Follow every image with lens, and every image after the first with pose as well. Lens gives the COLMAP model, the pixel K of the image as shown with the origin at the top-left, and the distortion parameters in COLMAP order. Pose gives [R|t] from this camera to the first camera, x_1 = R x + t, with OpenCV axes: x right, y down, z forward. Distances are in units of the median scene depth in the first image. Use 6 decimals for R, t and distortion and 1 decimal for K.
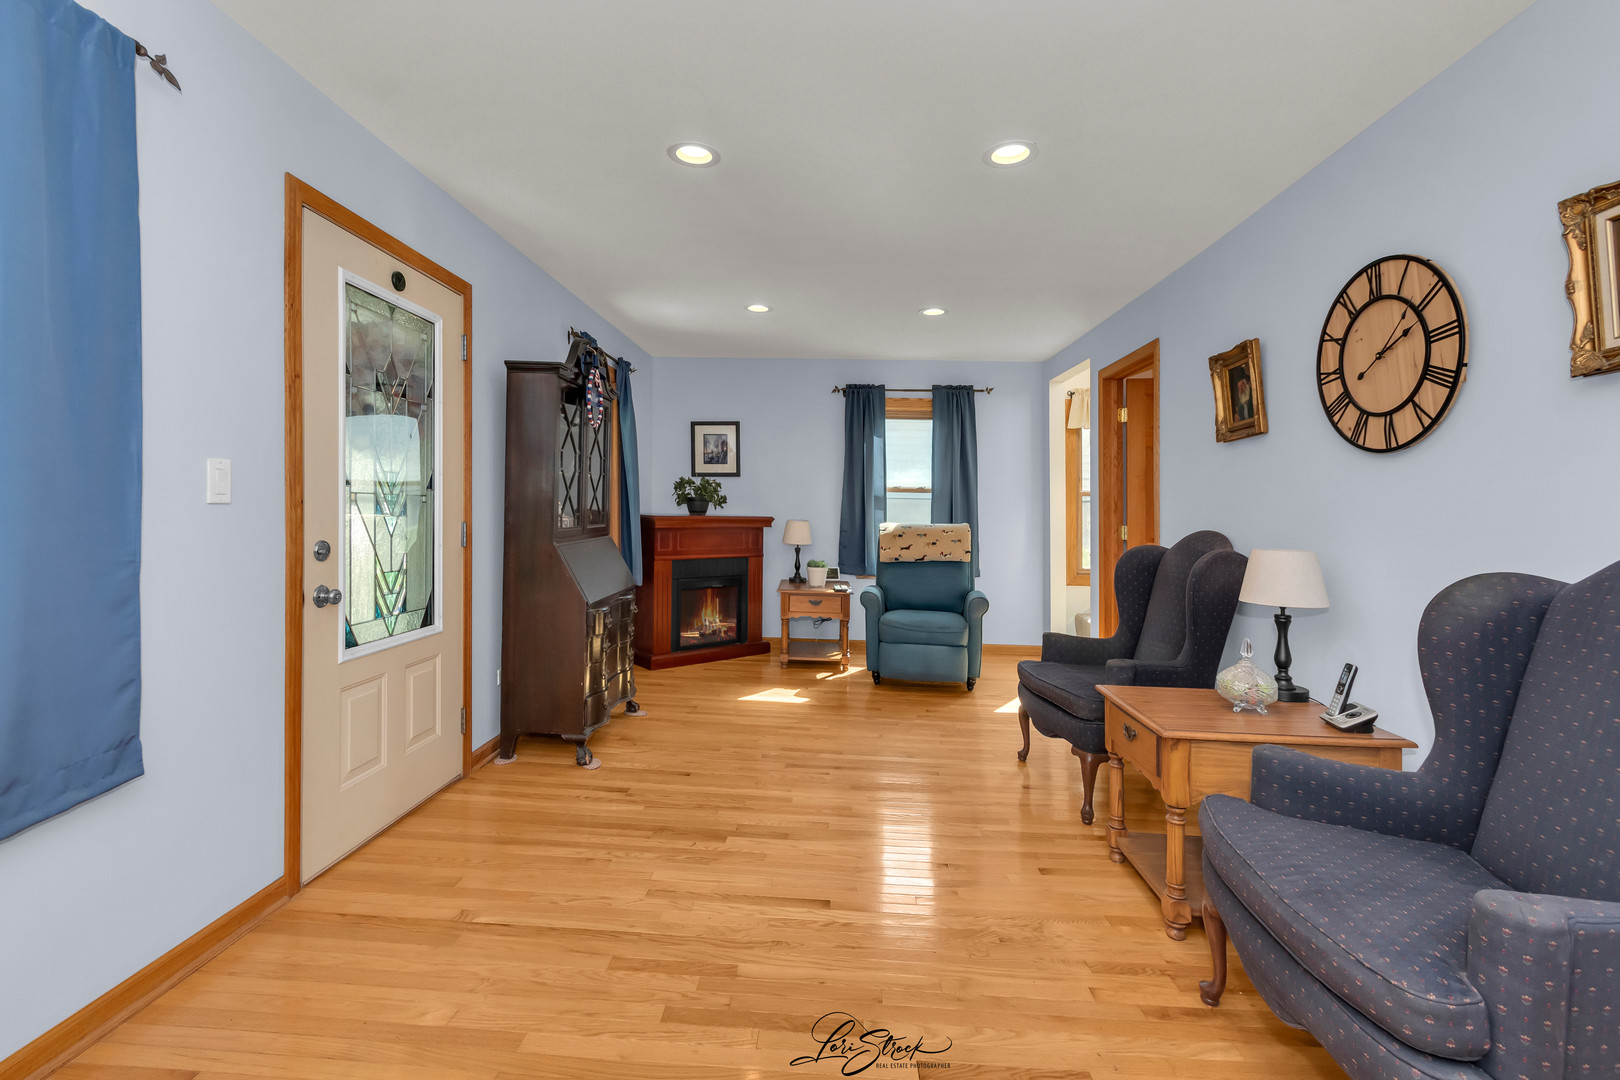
lens RADIAL K [[718.3, 0, 795.1], [0, 718.3, 518.3], [0, 0, 1]] dist [0.000756, 0.000288]
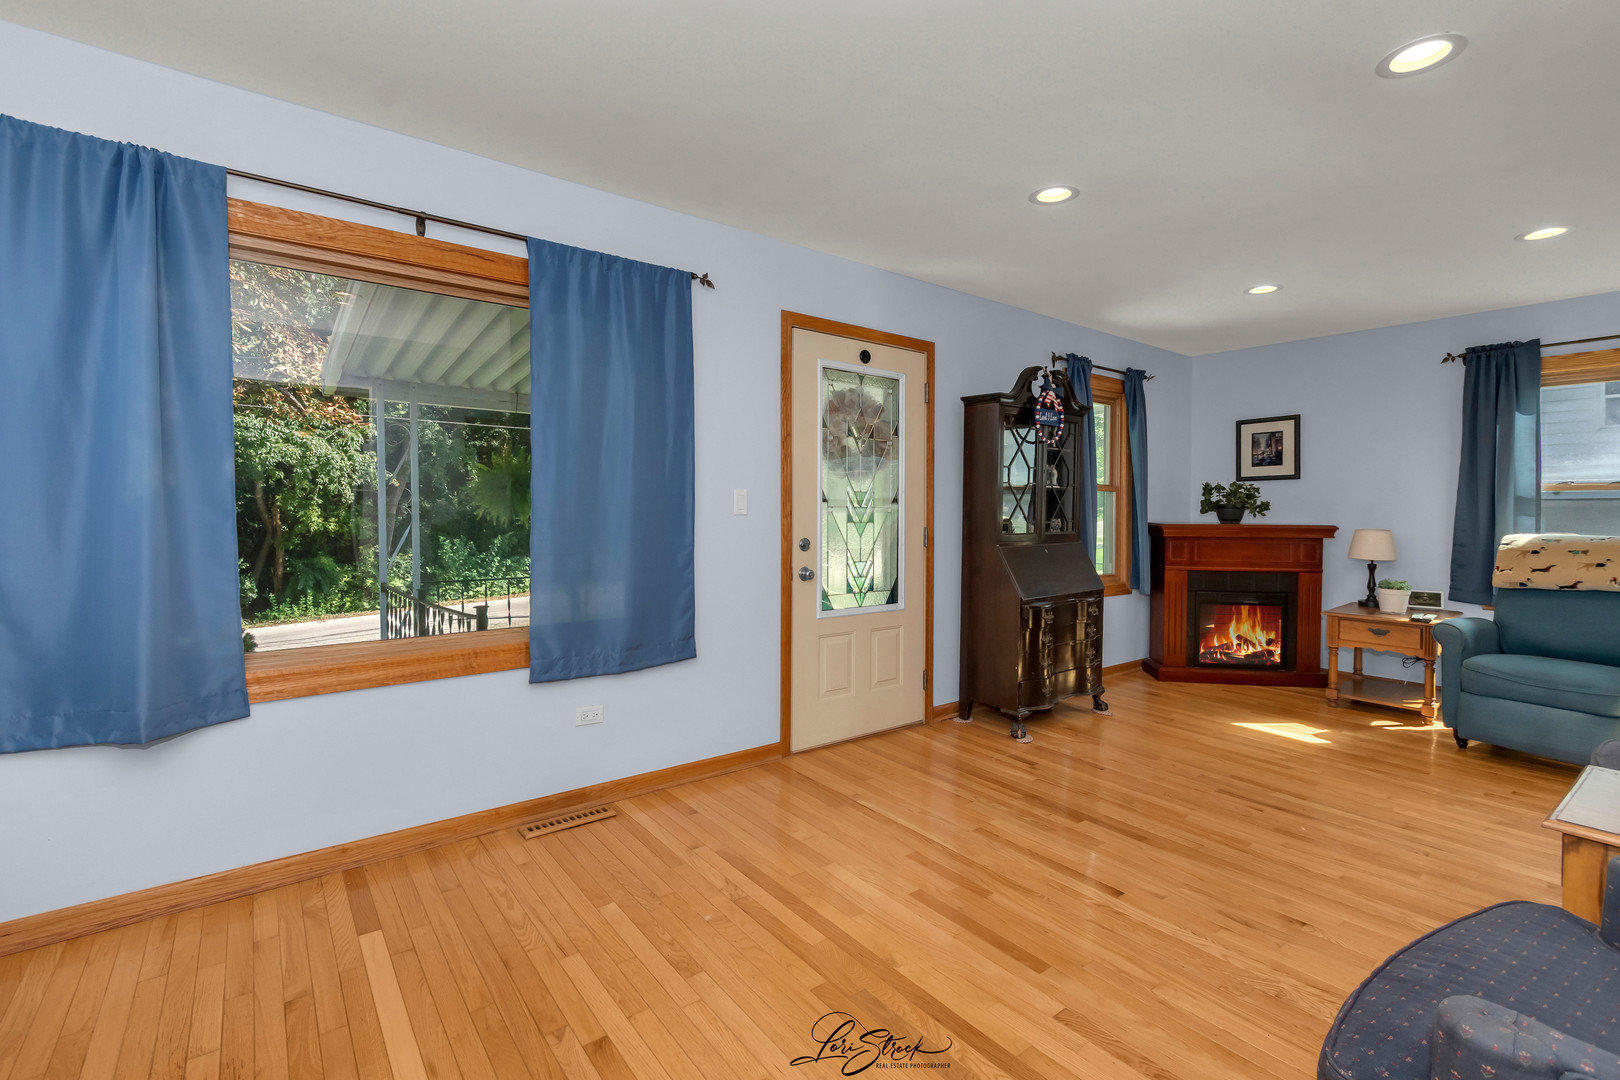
lens RADIAL K [[720.1, 0, 810.0], [0, 720.1, 540.0], [0, 0, 1]] dist [-0.000440, 0.000160]
pose [[0.657541, 0.015453, -0.753260, 0.385040], [-0.004424, 0.999852, 0.016650, 0.006698], [0.753406, -0.007615, 0.657512, -0.013634]]
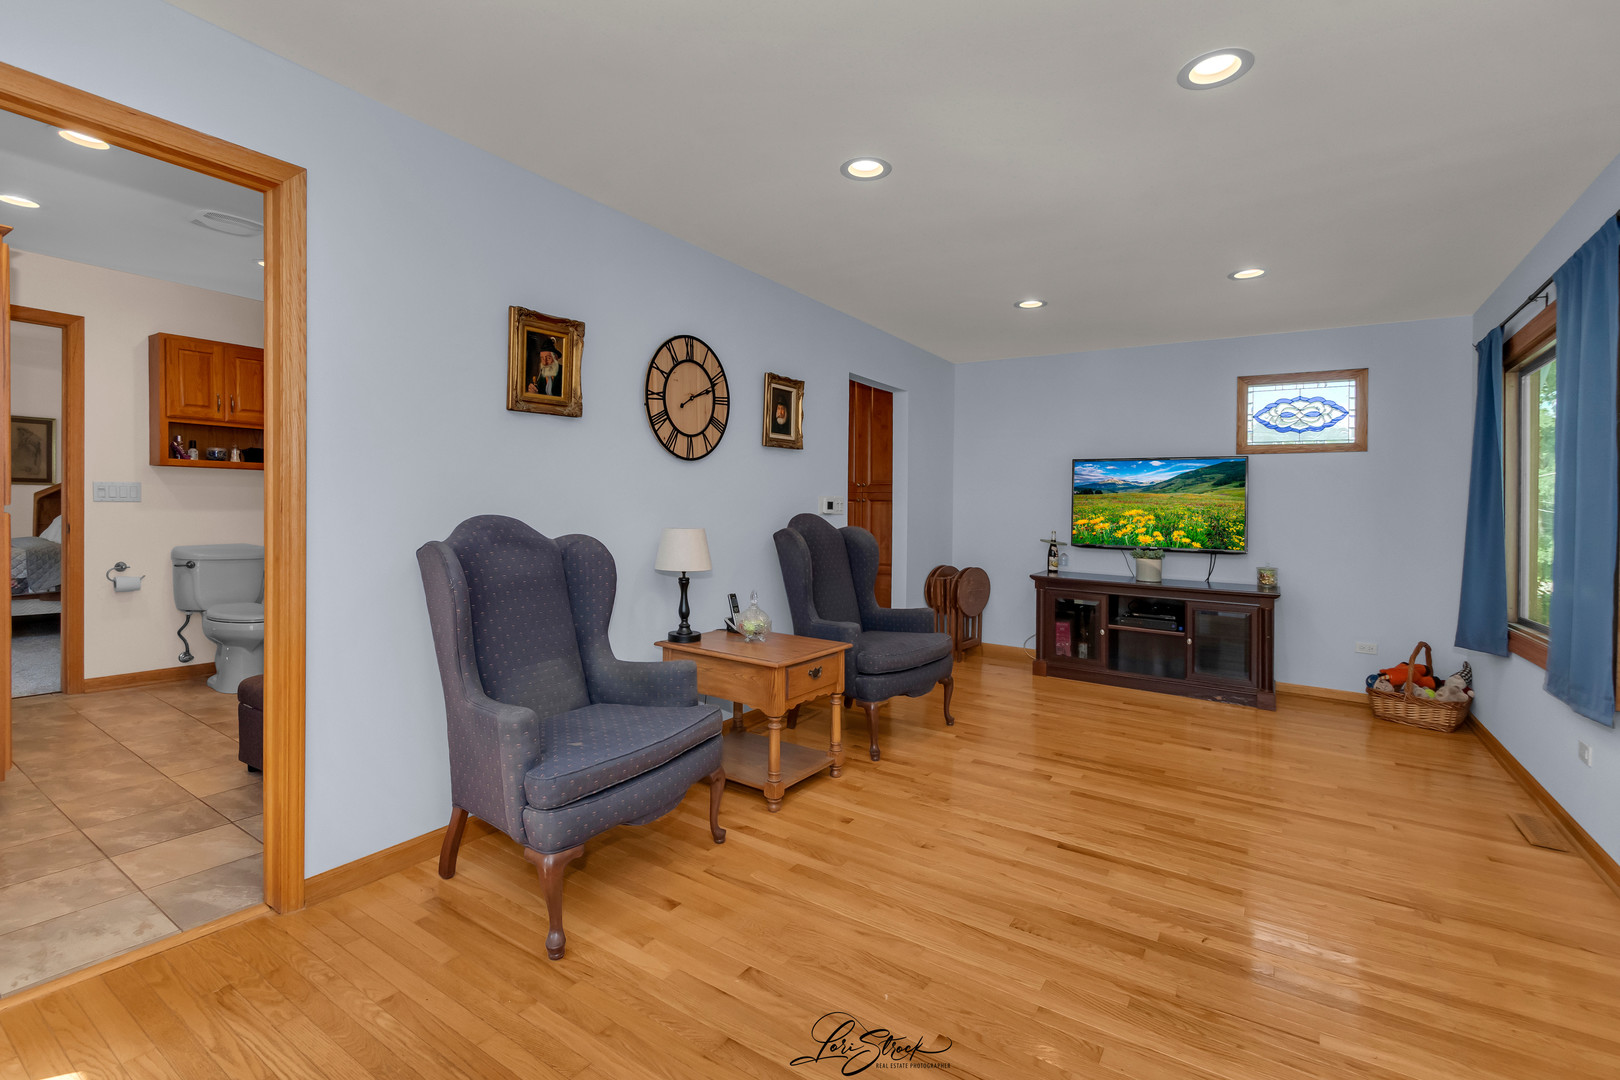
lens RADIAL K [[739.6, 0, 768.7], [0, 739.6, 441.9], [0, 0, 1]] dist [-0.000369, -0.000145]
pose [[-0.846617, -0.002131, 0.532199, -0.142879], [-0.045407, 0.996635, -0.068242, -0.021597], [-0.530263, -0.081941, -0.843864, 1.708139]]
